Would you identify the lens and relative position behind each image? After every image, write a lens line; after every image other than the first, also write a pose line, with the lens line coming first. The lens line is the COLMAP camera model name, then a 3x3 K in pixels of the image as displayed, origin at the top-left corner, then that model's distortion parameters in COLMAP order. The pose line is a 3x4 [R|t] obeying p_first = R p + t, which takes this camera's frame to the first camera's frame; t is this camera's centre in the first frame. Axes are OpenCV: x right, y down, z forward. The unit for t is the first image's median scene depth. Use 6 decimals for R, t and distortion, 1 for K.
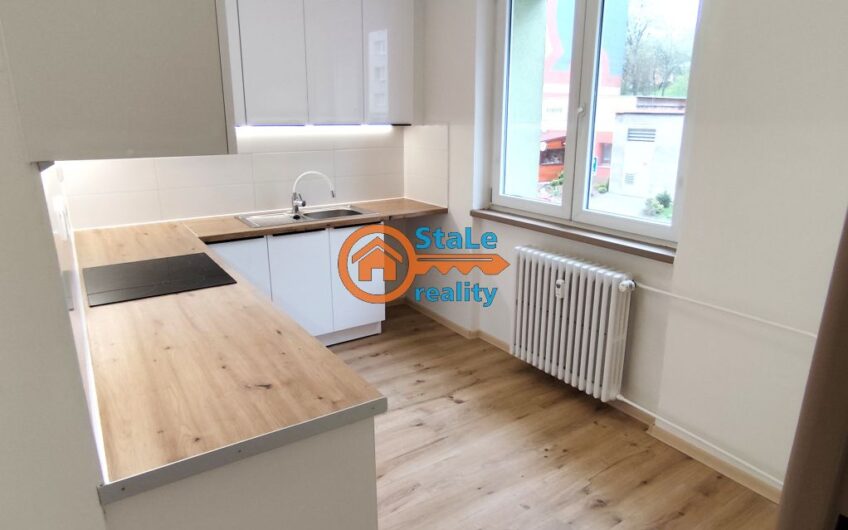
lens RADIAL K [[536.2, 0, 437.9], [0, 536.2, 270.1], [0, 0, 1]] dist [-0.005669, -0.000900]
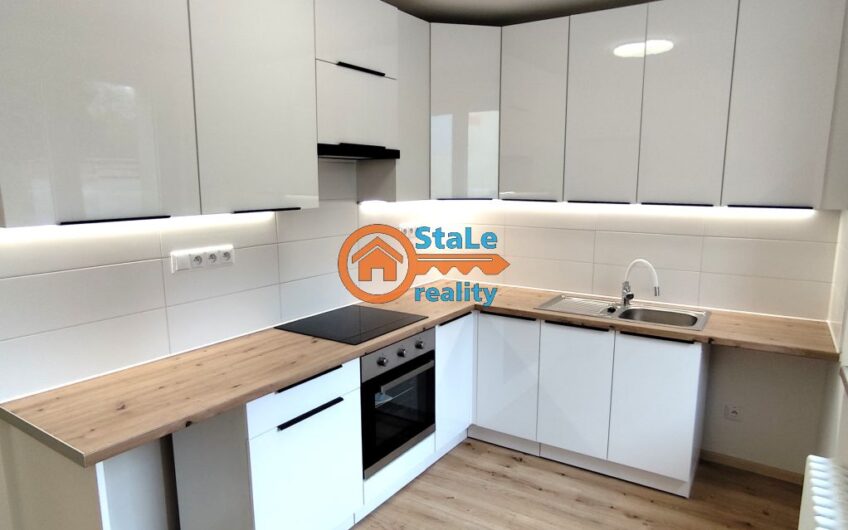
lens RADIAL K [[561.6, 0, 424.0], [0, 561.6, 265.0], [0, 0, 1]] dist [-0.004429, -0.000278]
pose [[0.404326, 0.144925, -0.903060, 0.579086], [-0.259599, 0.964944, 0.038626, -0.179701], [0.877000, 0.218815, 0.427774, 0.509128]]
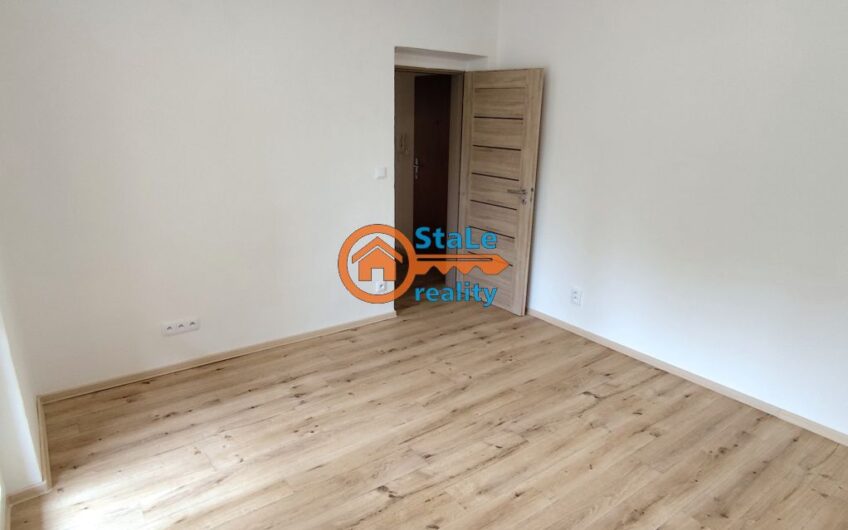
lens RADIAL K [[536.2, 0, 437.9], [0, 536.2, 270.1], [0, 0, 1]] dist [-0.005669, -0.000900]
pose [[-0.998808, -0.017692, -0.045483, -0.002982], [-0.039620, 0.838110, 0.544060, -0.578046], [0.028494, 0.545214, -0.837813, 1.813281]]
